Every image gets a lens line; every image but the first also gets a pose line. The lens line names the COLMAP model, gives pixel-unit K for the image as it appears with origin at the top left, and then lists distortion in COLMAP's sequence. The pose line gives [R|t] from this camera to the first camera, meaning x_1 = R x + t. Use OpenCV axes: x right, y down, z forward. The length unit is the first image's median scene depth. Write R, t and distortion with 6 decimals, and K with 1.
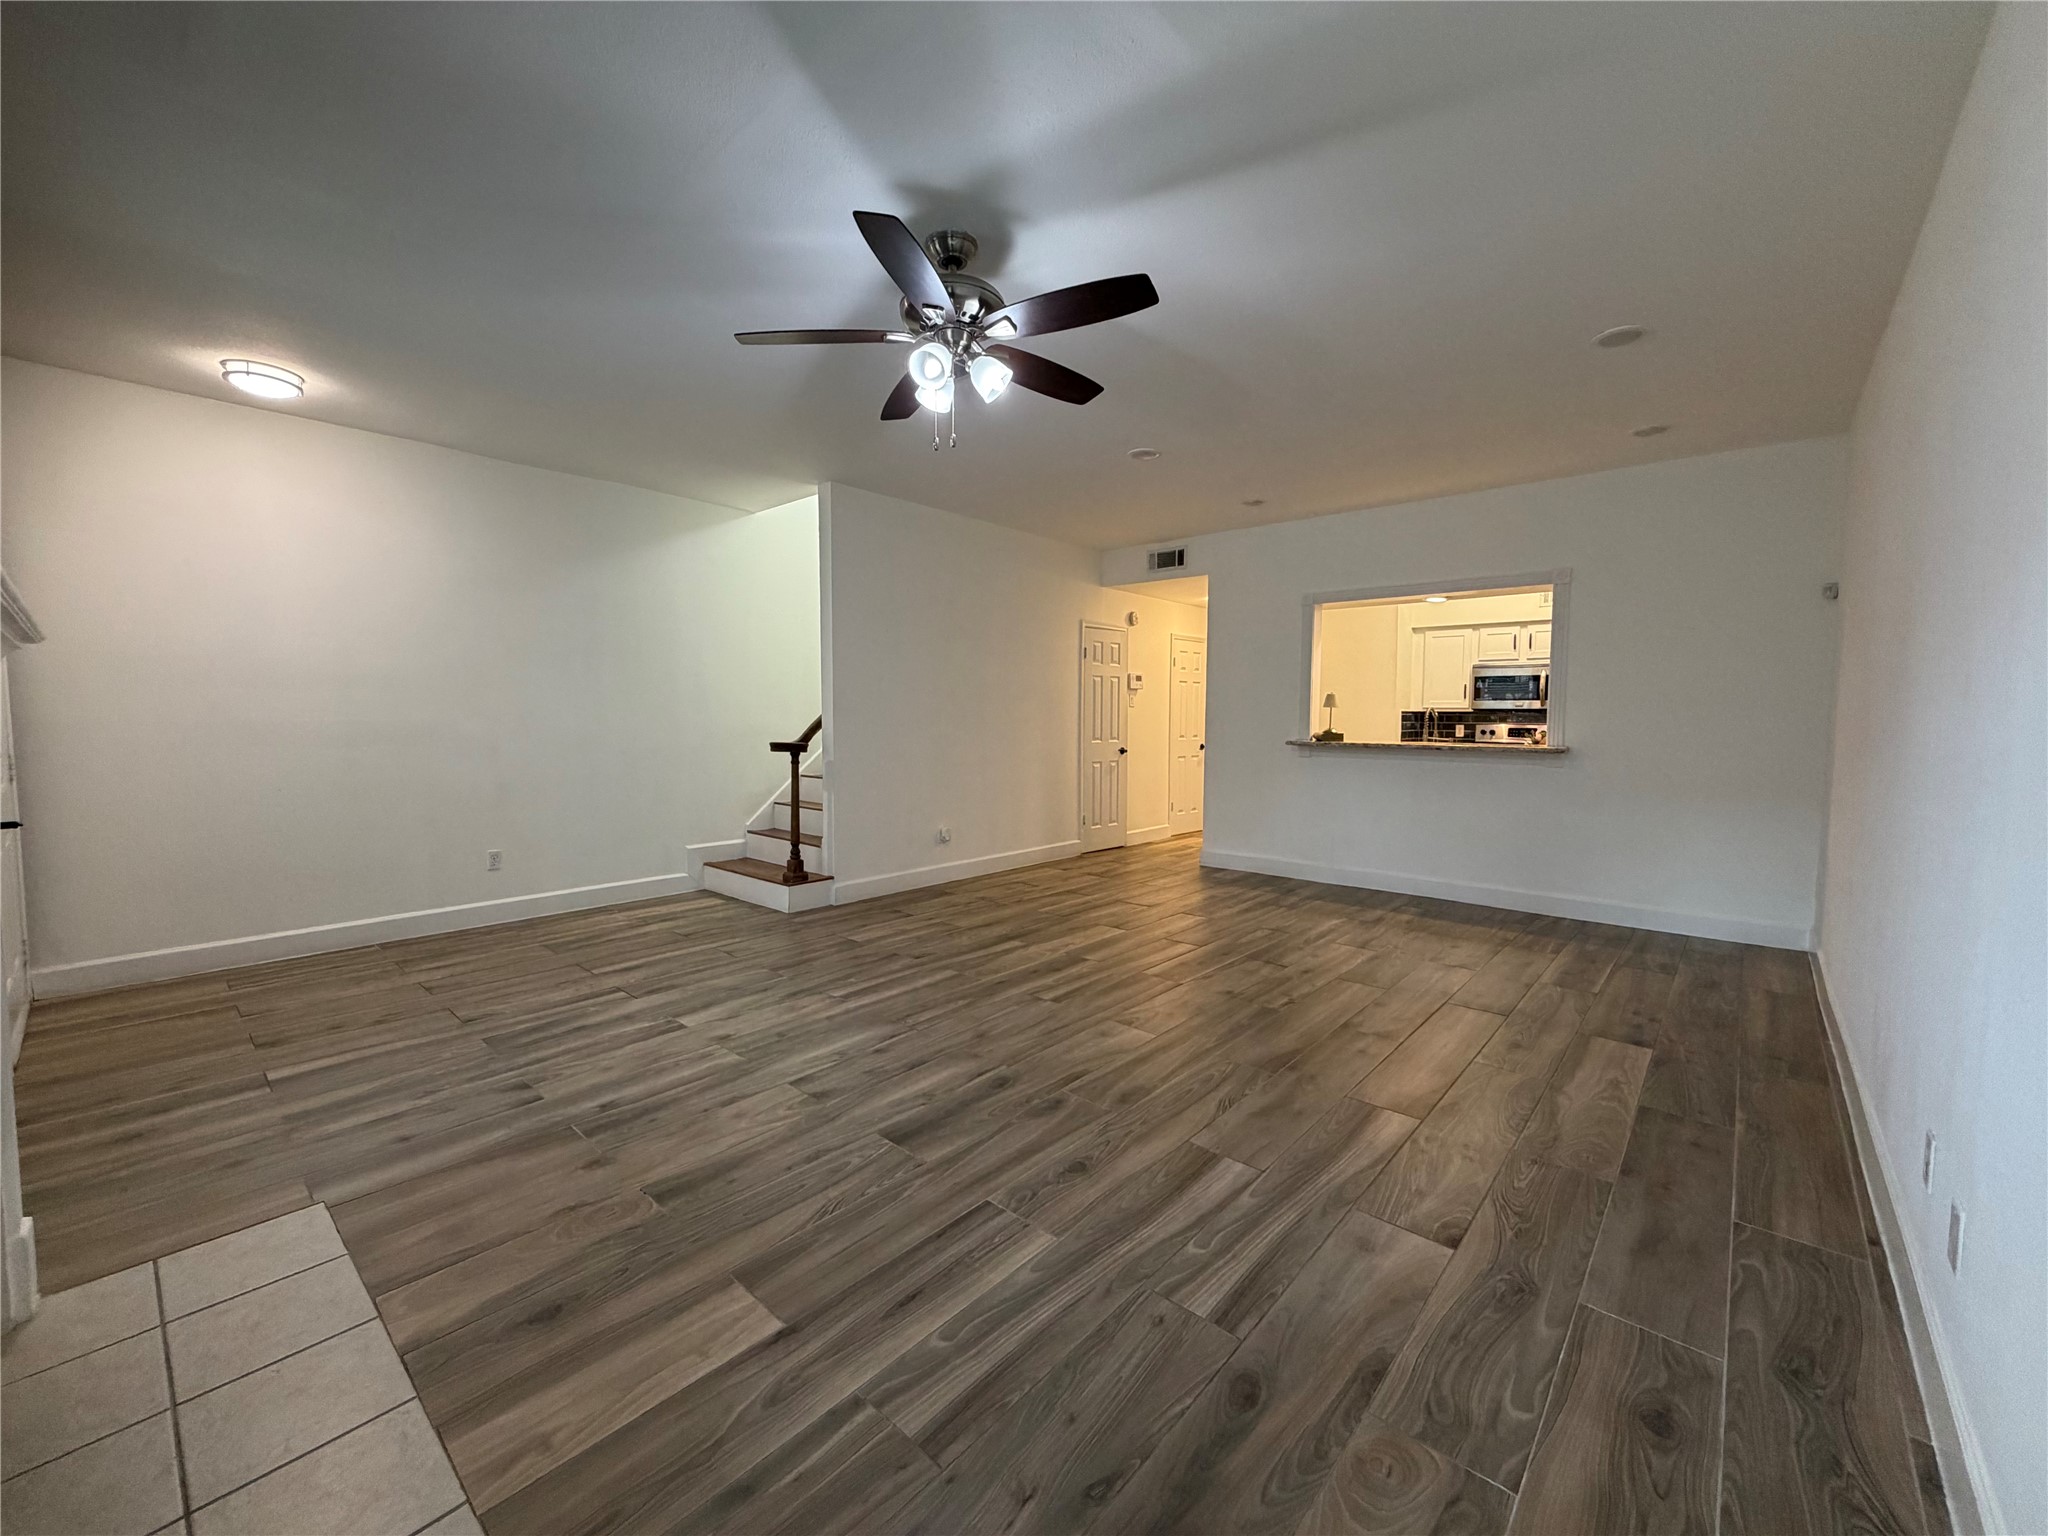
lens RADIAL K [[818.9, 0, 1017.5], [0, 818.9, 767.1], [0, 0, 1]] dist [0.001262, -0.000028]
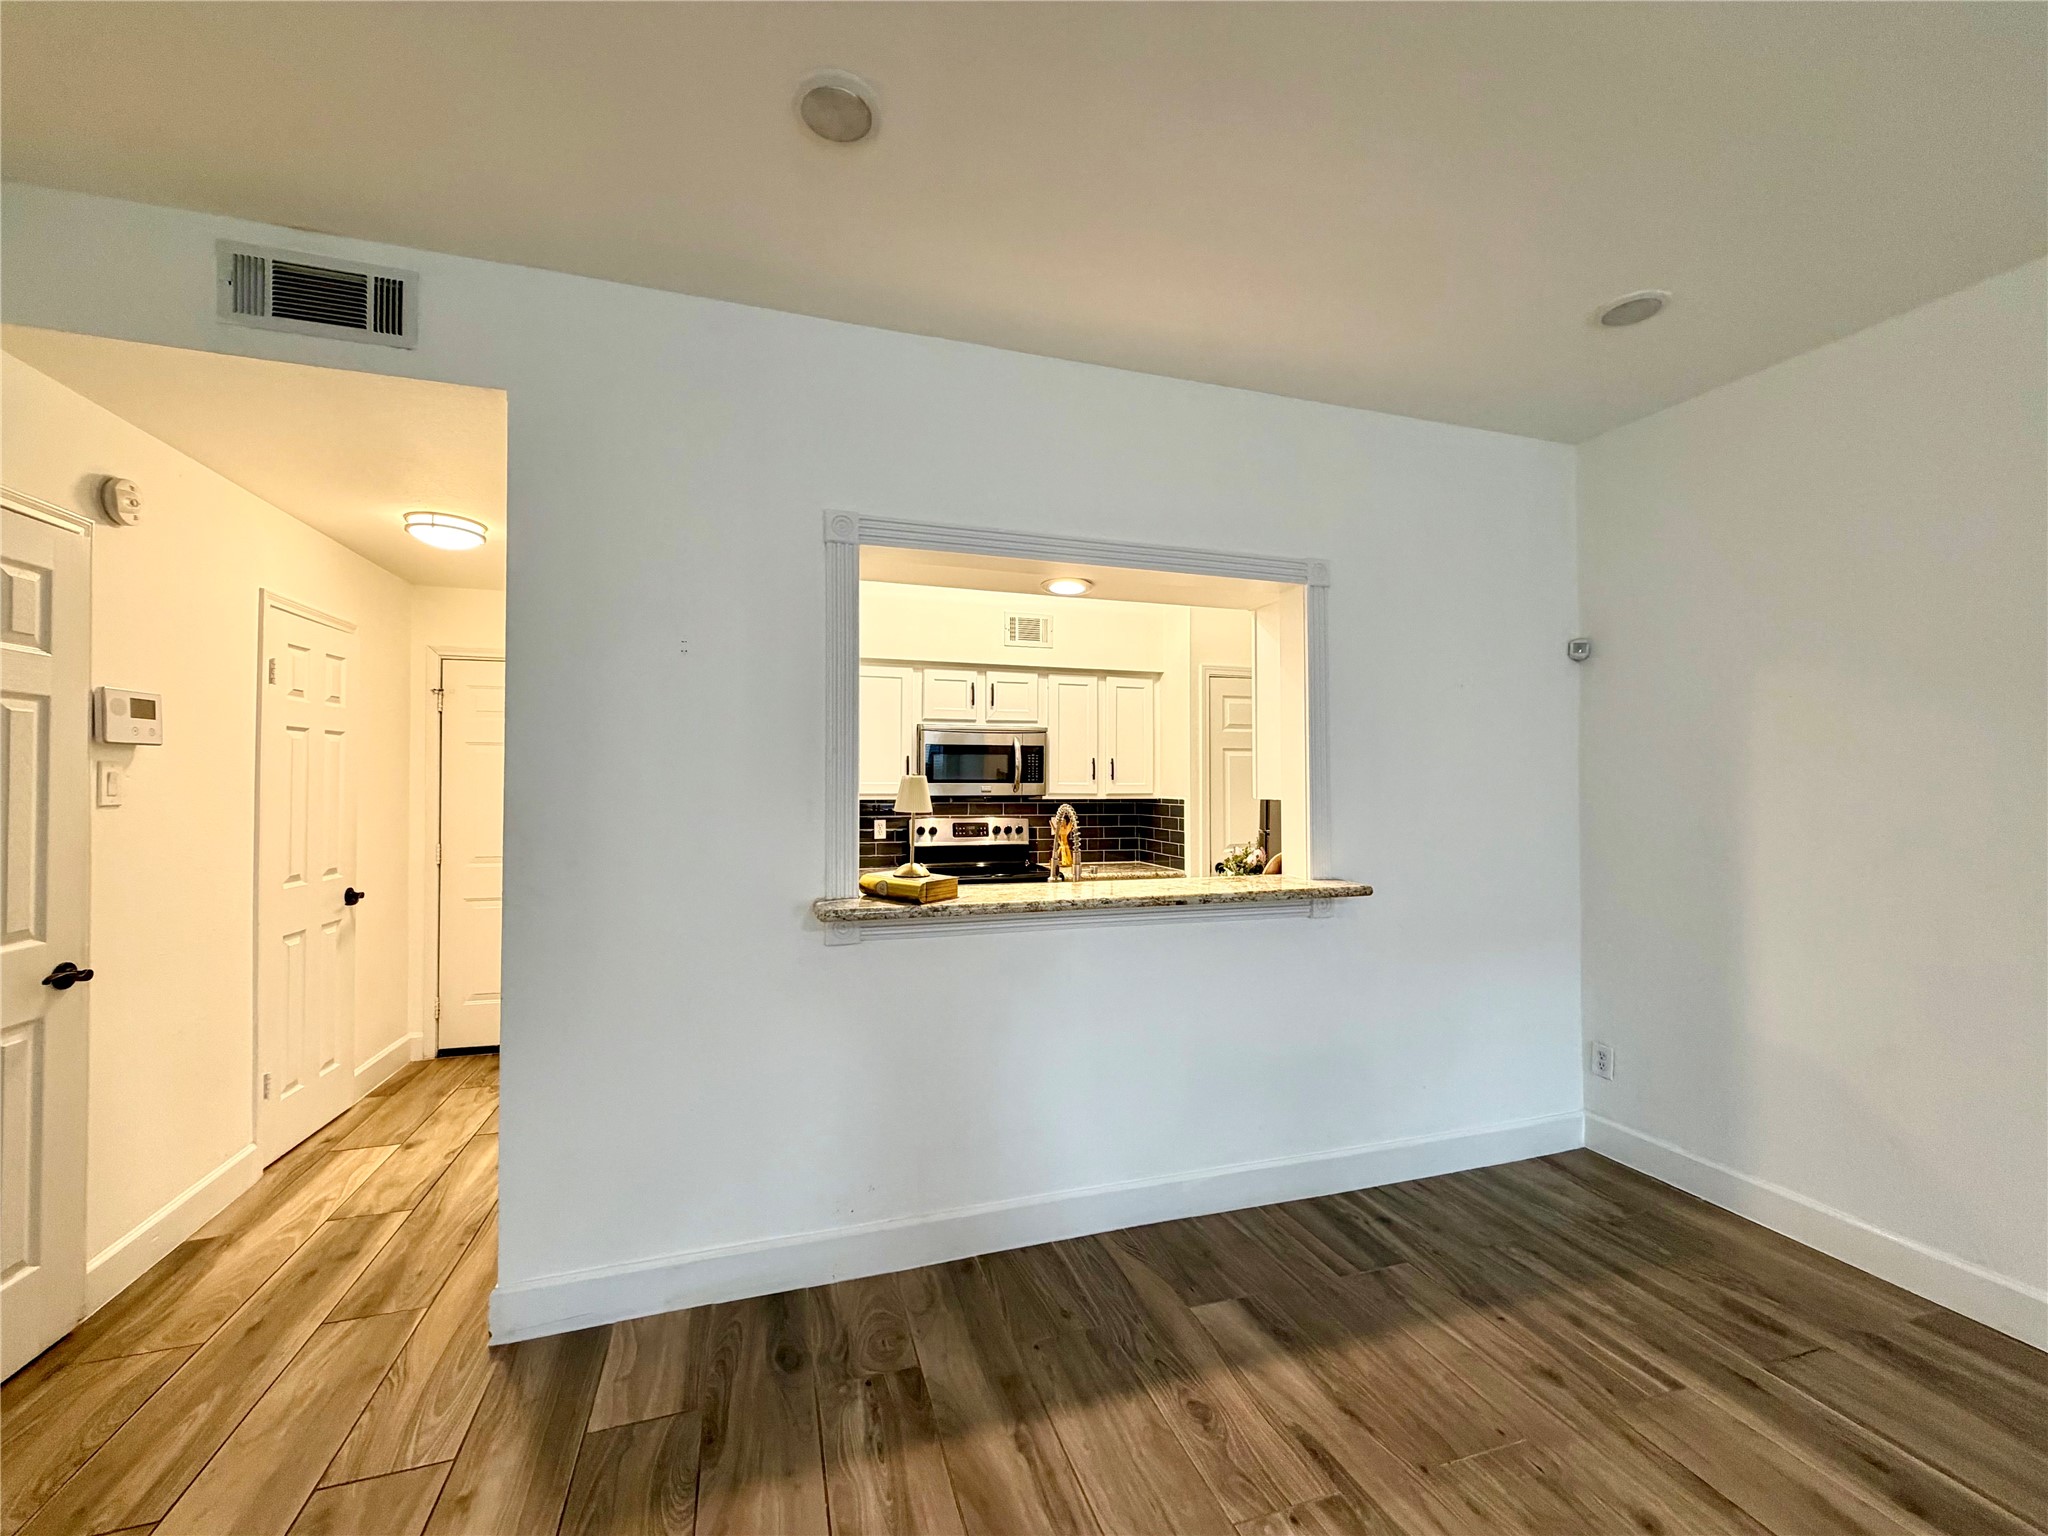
lens RADIAL K [[818.9, 0, 1017.5], [0, 818.9, 767.1], [0, 0, 1]] dist [0.001262, -0.000028]
pose [[0.507206, 0.011717, 0.861745, 0.057223], [0.056626, 0.997294, -0.046888, -0.059180], [-0.859963, 0.072579, 0.505170, 0.619296]]
